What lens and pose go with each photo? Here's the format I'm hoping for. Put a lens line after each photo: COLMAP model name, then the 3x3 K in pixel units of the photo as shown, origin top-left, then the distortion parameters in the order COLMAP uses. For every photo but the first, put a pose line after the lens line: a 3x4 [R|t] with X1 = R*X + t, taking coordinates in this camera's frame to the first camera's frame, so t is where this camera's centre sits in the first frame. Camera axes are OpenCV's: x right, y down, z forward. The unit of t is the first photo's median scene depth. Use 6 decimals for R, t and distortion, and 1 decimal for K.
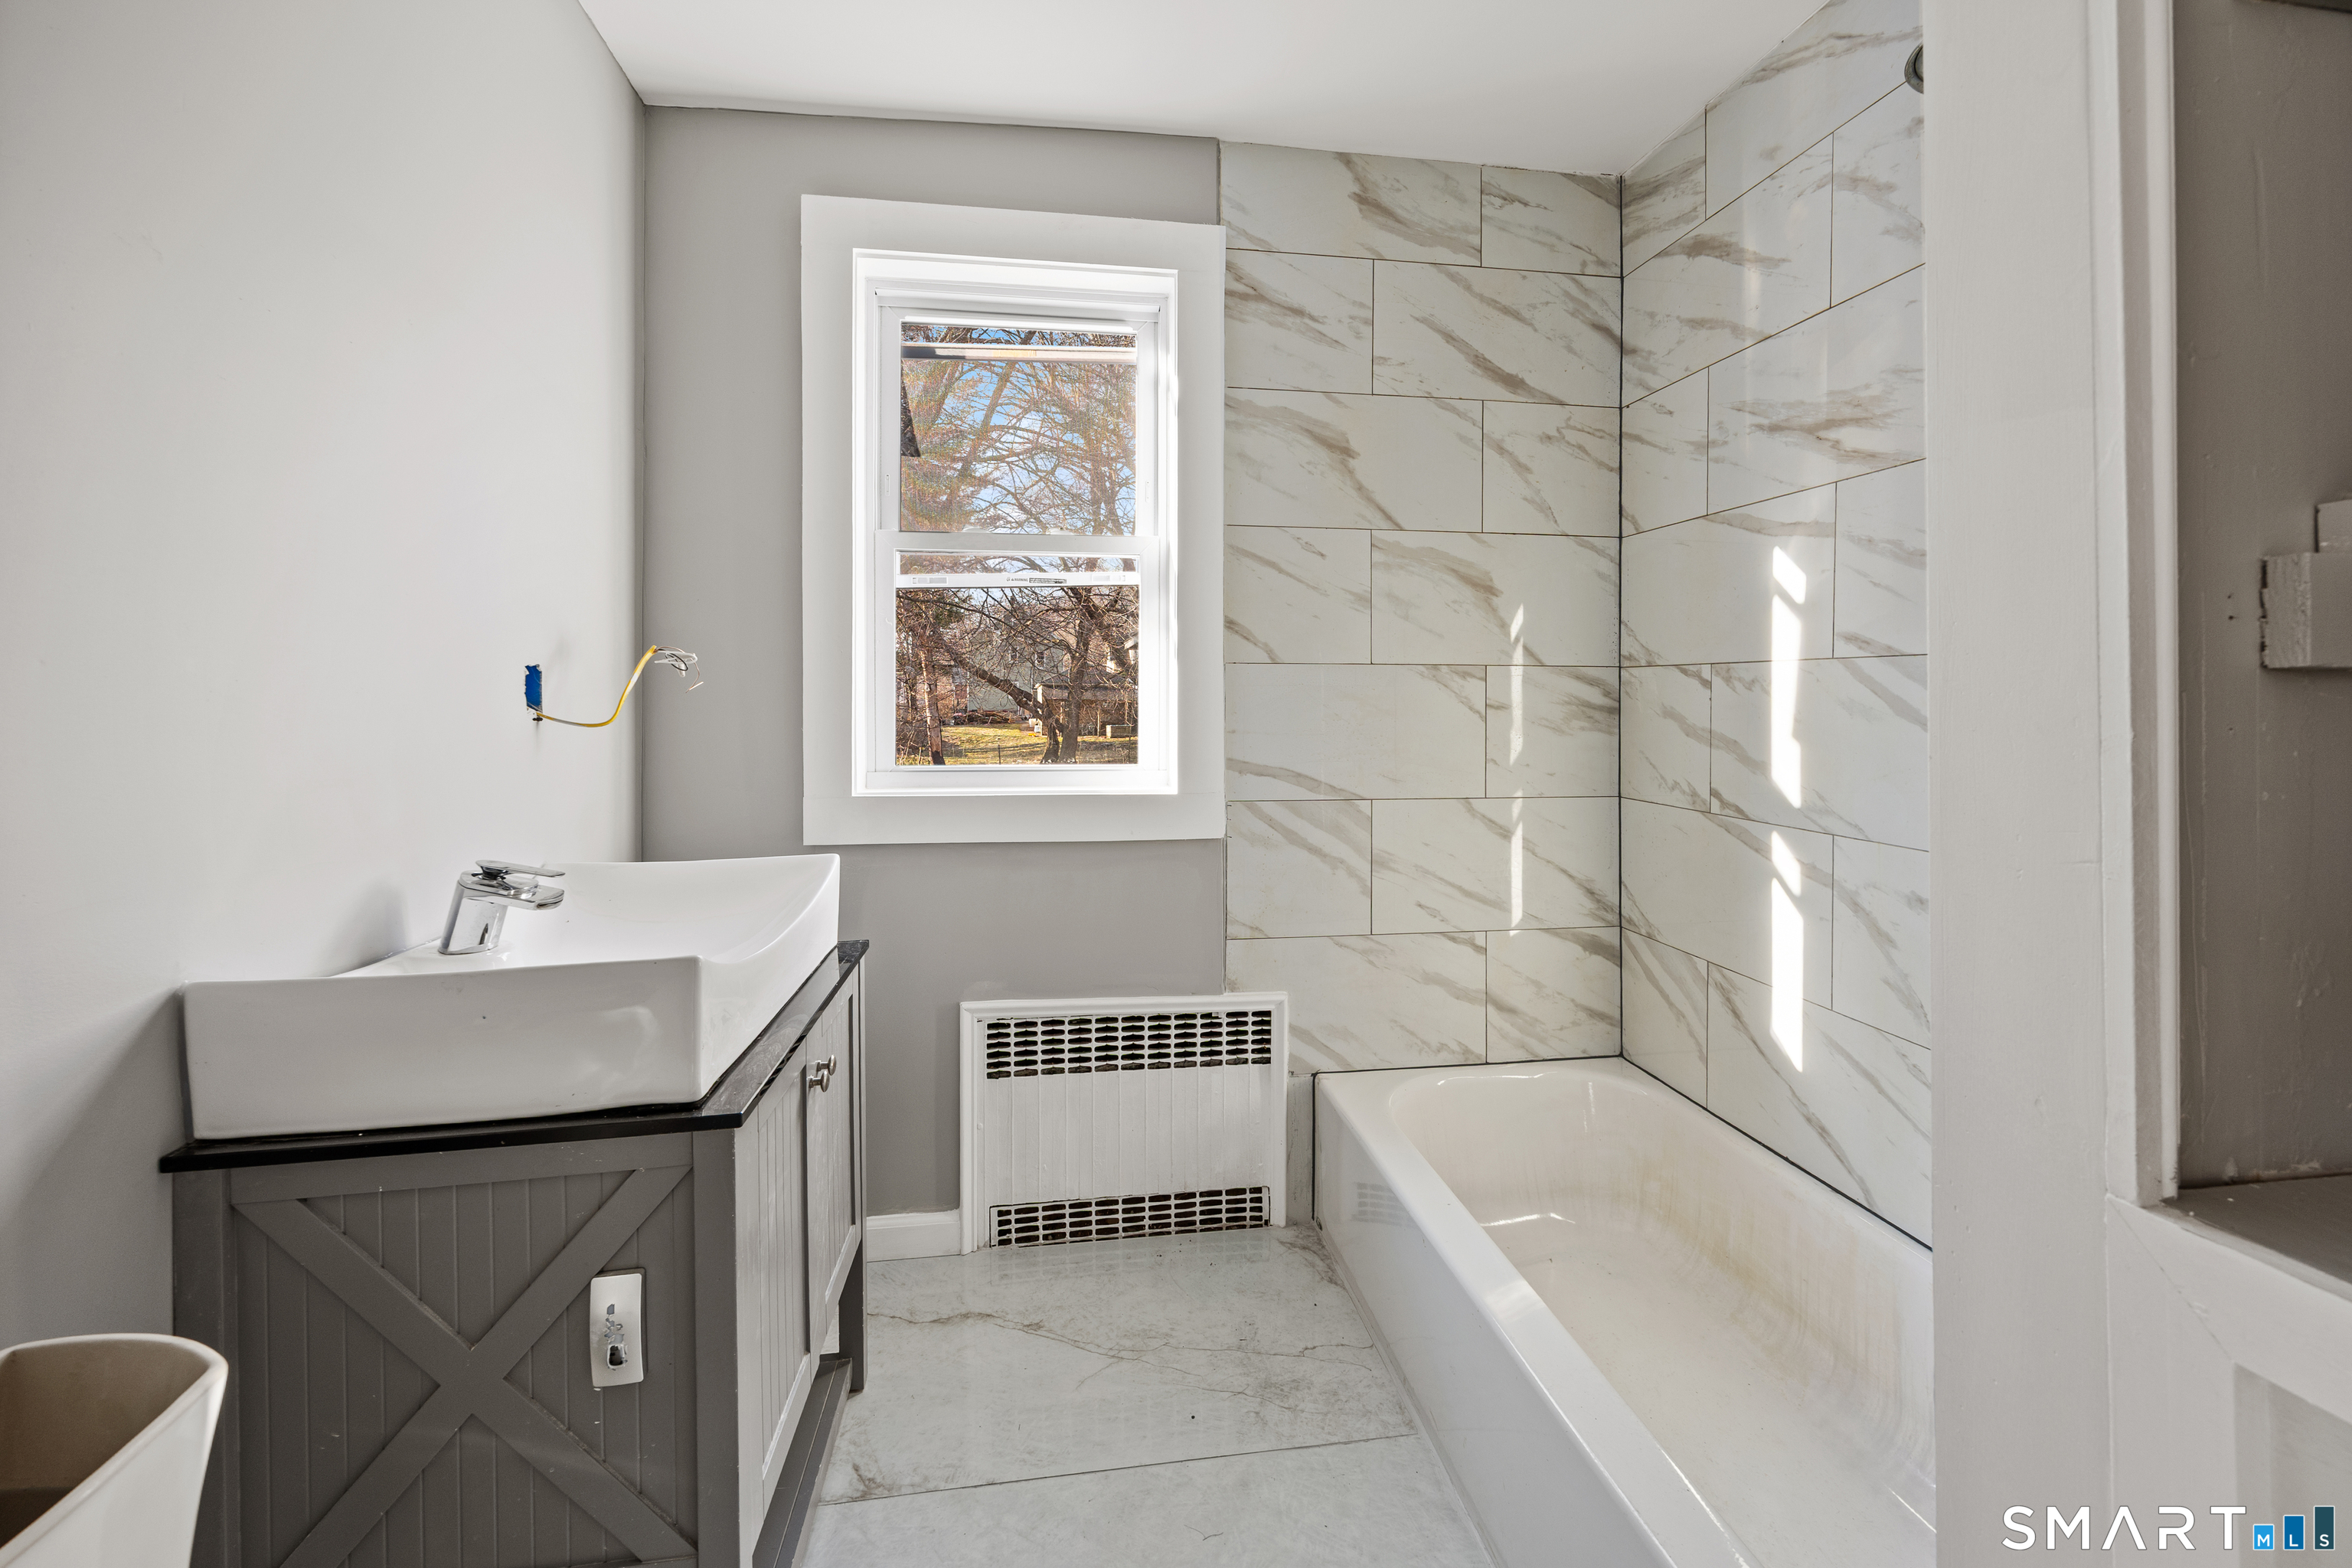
lens RADIAL K [[933.9, 0, 1168.5], [0, 933.9, 698.1], [0, 0, 1]] dist [0.001501, 0.000335]
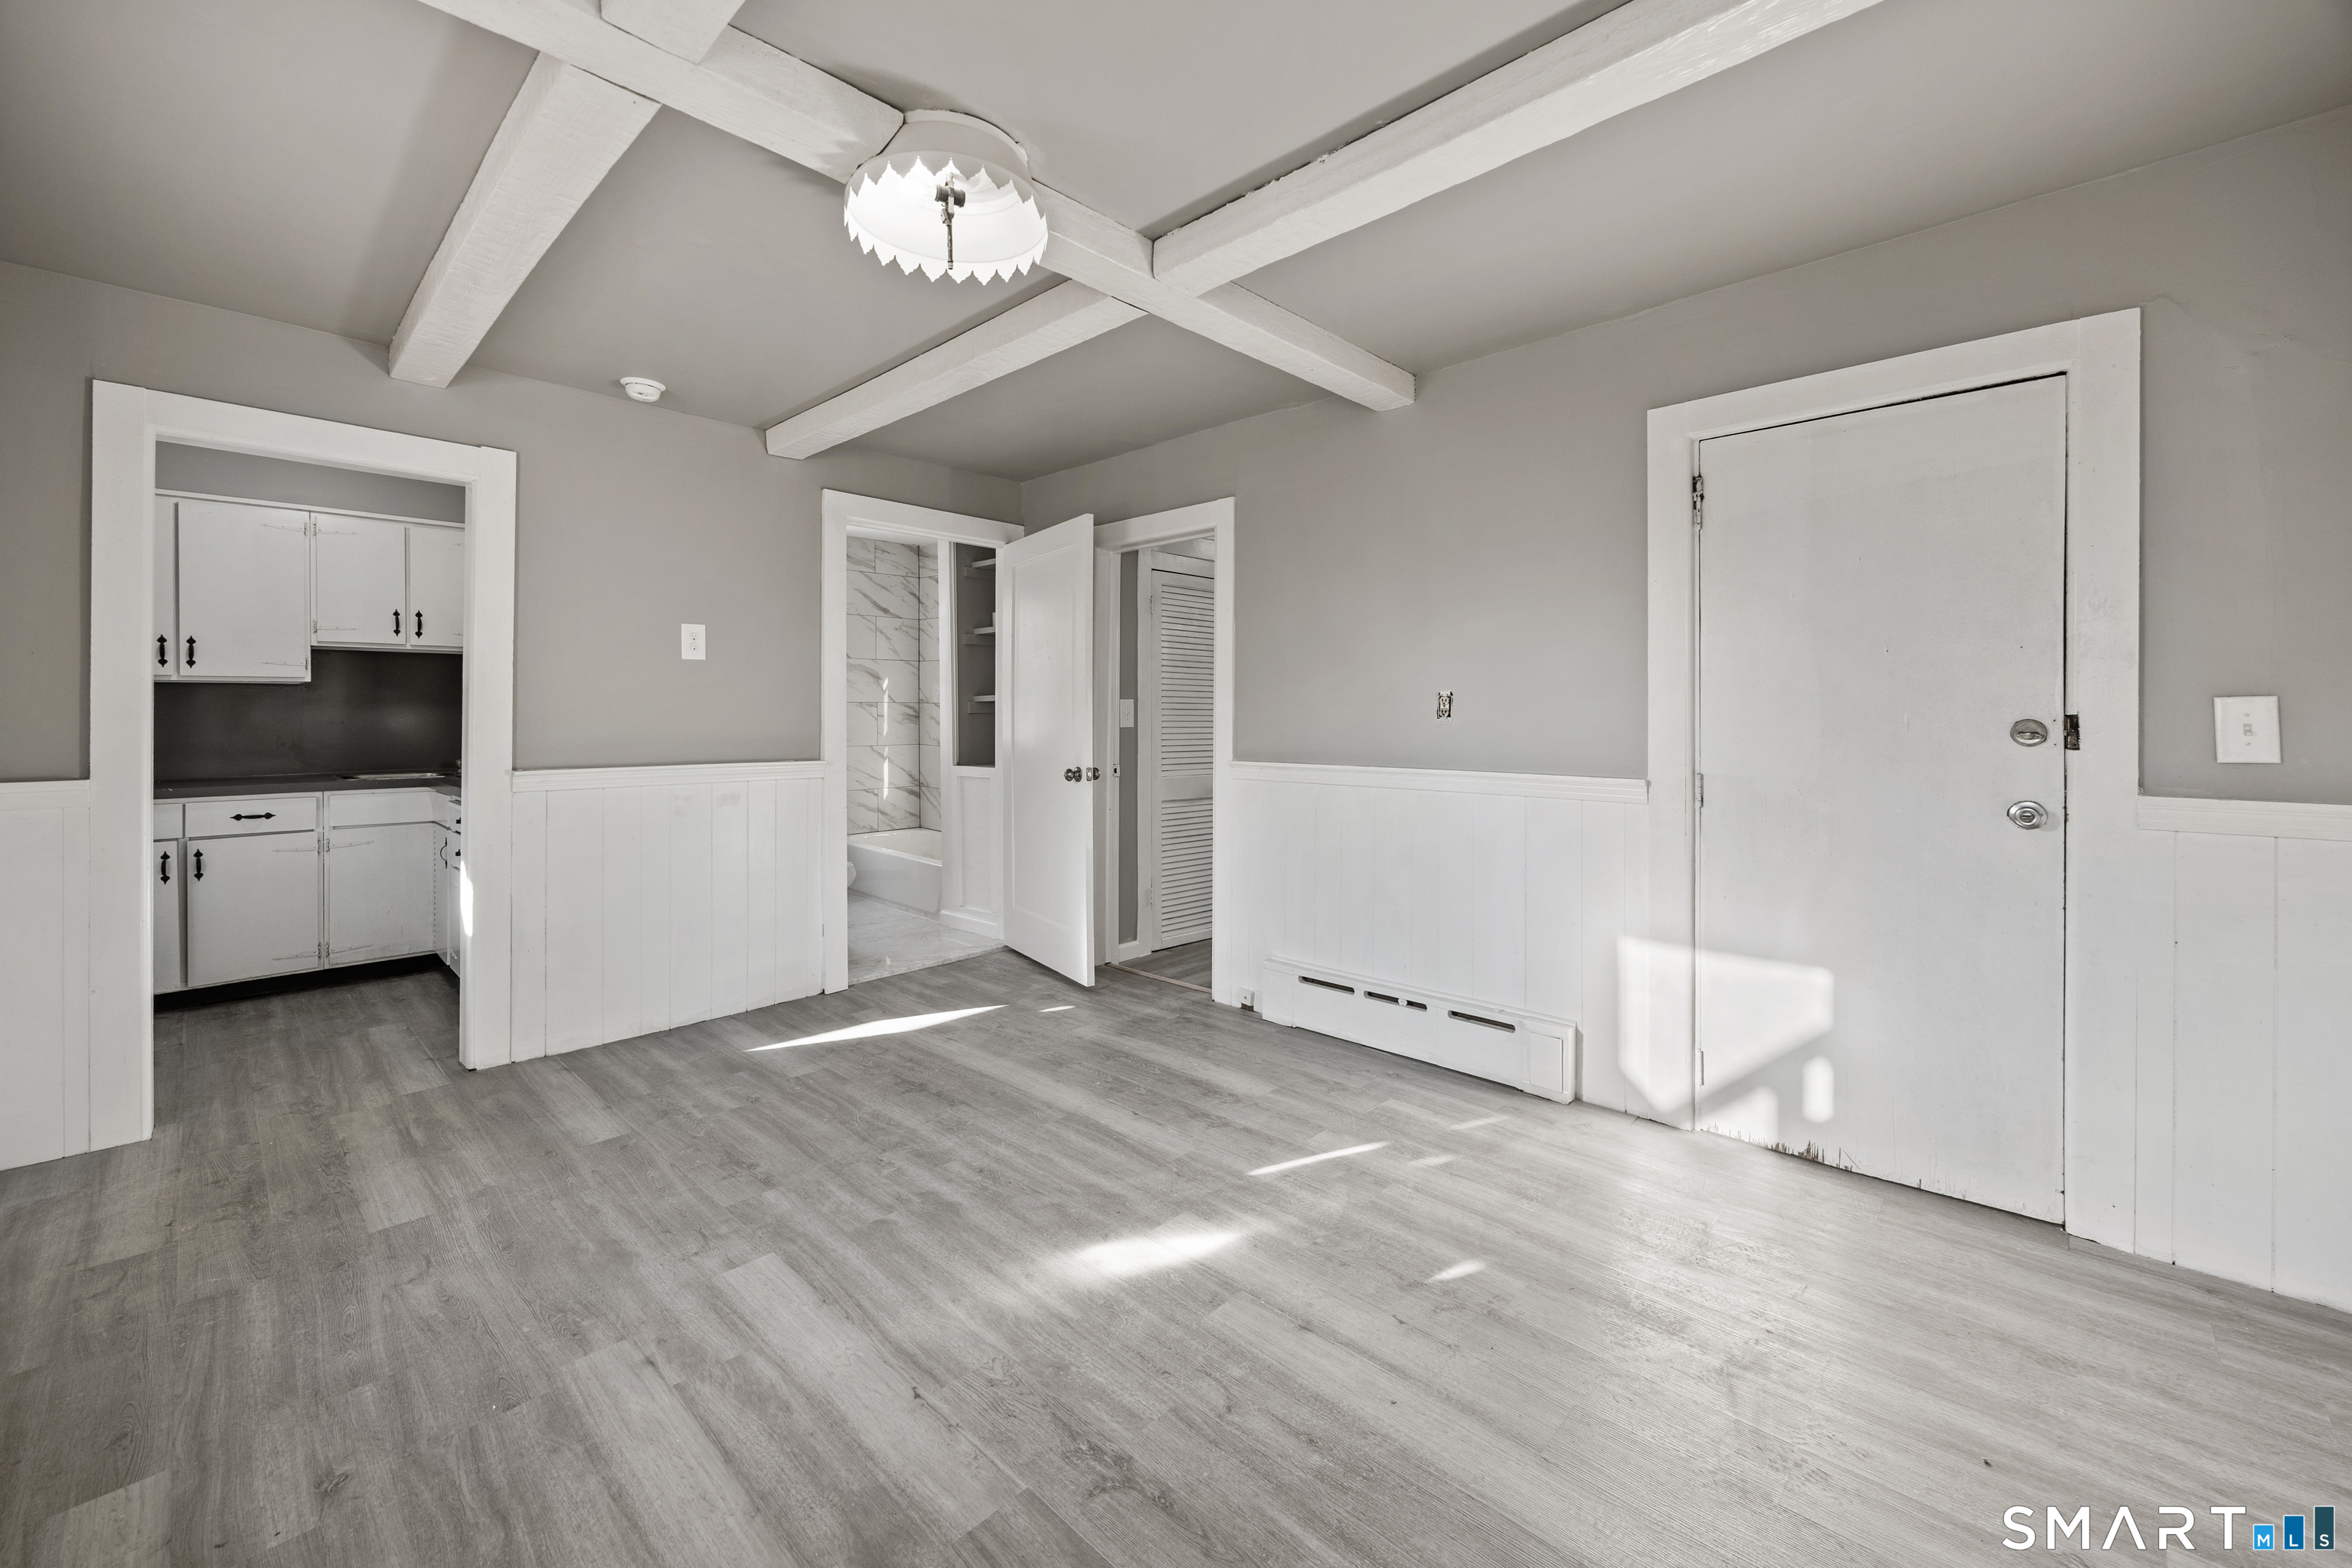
lens RADIAL K [[933.9, 0, 1167.3], [0, 933.9, 713.2], [0, 0, 1]] dist [0.001501, 0.000335]
pose [[0.786538, -0.005254, 0.617519, -0.817436], [0.003686, 0.999986, 0.003814, -0.007820], [-0.617531, -0.000724, 0.786546, -2.031718]]
